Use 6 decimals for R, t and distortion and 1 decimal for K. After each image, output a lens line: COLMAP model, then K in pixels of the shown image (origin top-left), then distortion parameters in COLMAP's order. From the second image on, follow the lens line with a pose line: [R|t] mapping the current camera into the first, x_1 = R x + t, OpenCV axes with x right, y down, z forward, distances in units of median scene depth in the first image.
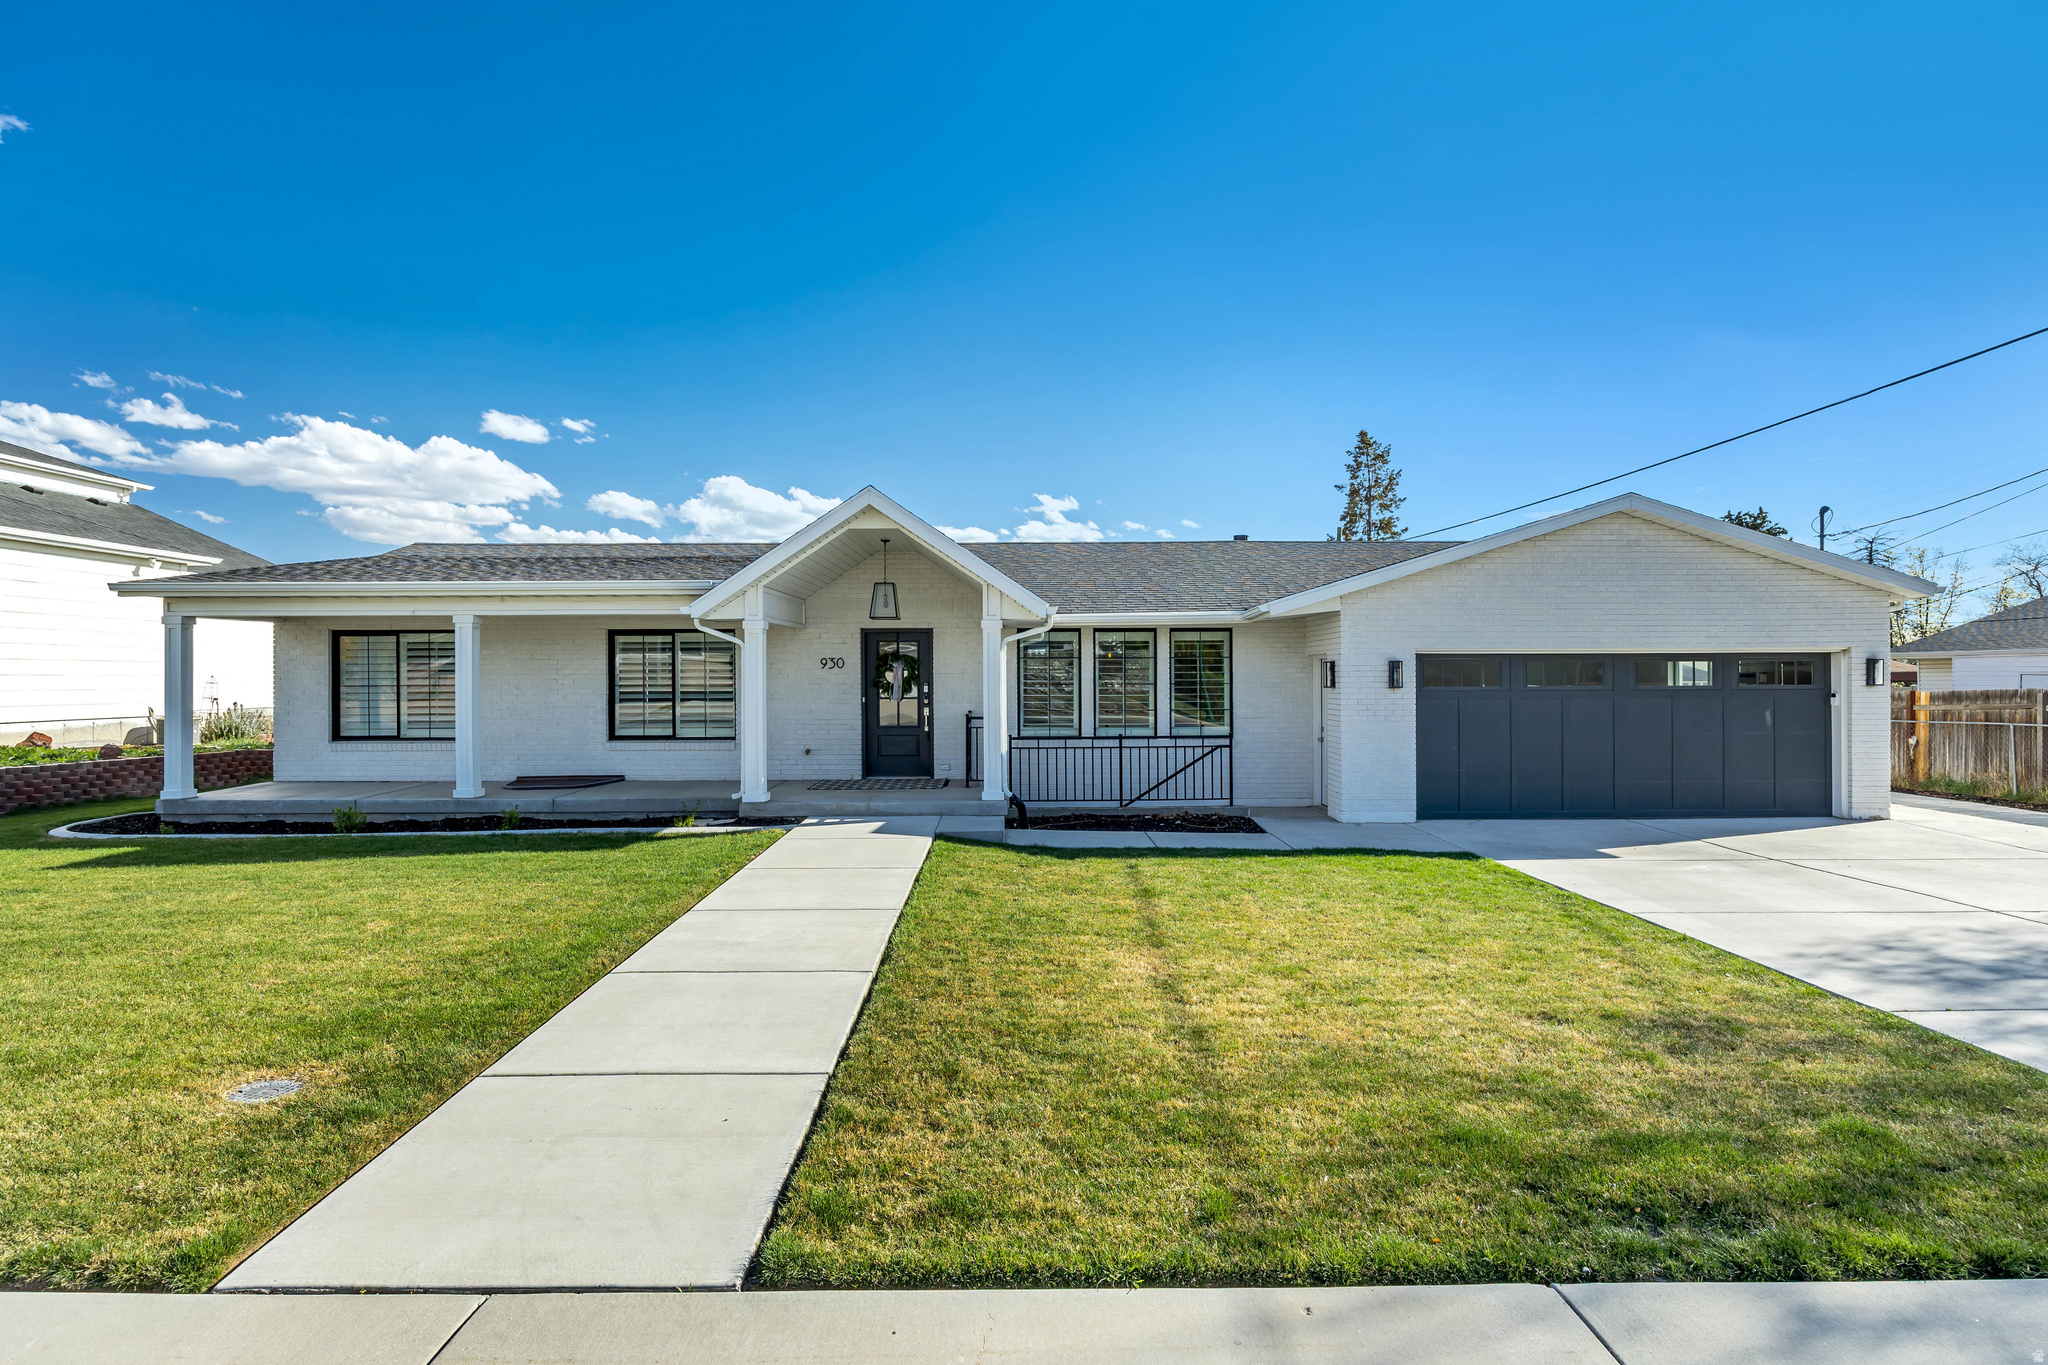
lens RADIAL K [[1046.7, 0, 1022.1], [0, 1046.7, 678.6], [0, 0, 1]] dist [0.002023, -0.001805]
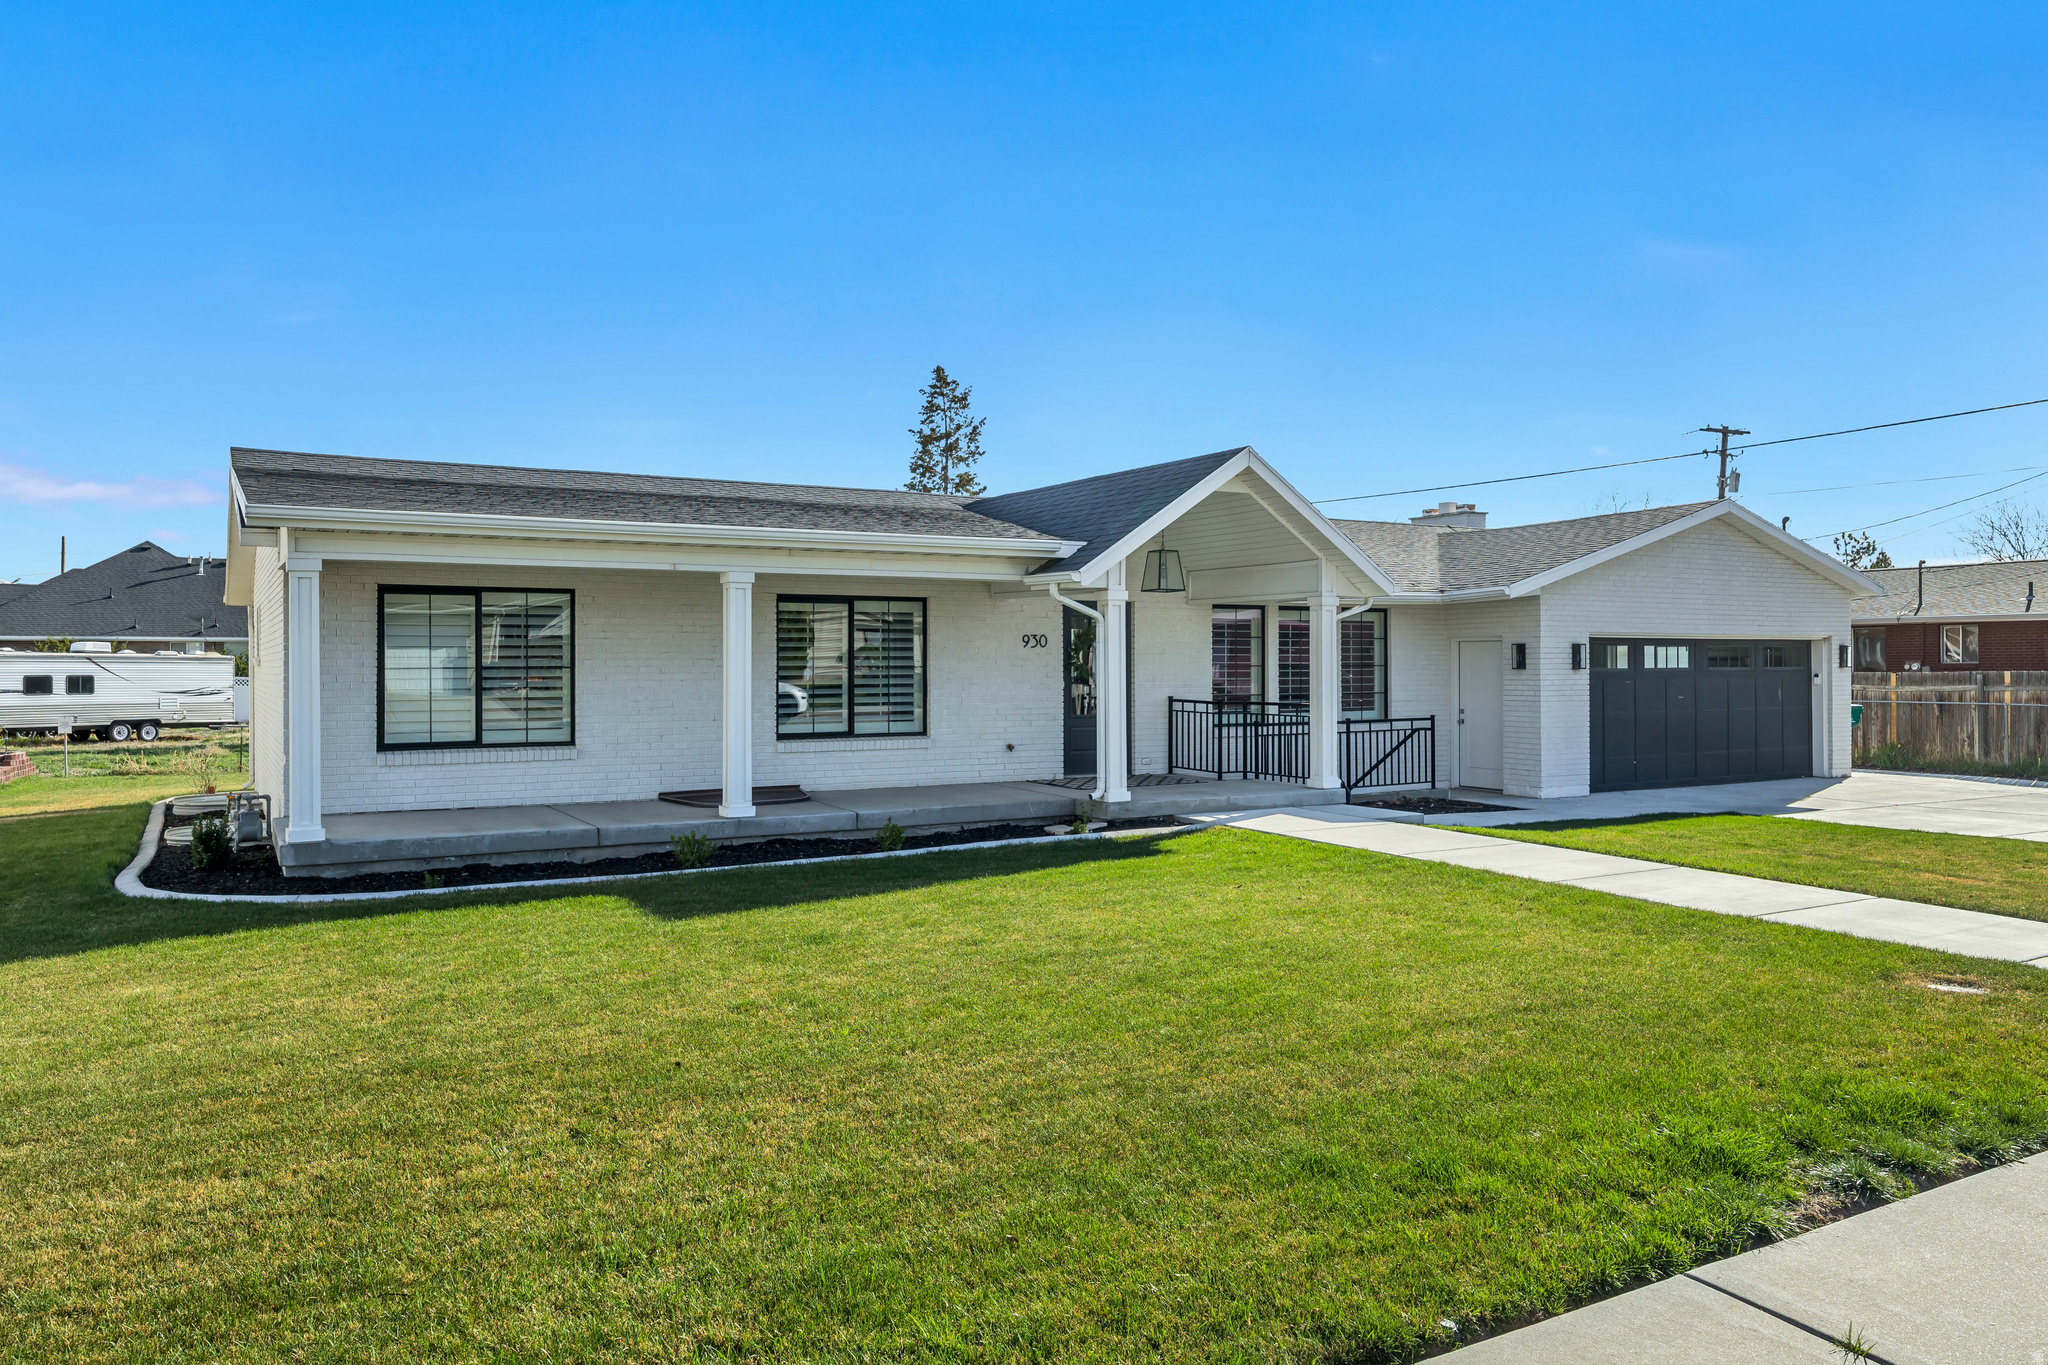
lens RADIAL K [[1372.3, 0, 1027.6], [0, 1372.3, 663.0], [0, 0, 1]] dist [0.008056, 0.000669]
pose [[0.879193, 0.001517, 0.476464, -0.696231], [-0.000857, 0.999998, -0.001602, 0.004546], [-0.476465, 0.001001, 0.879193, 0.035179]]
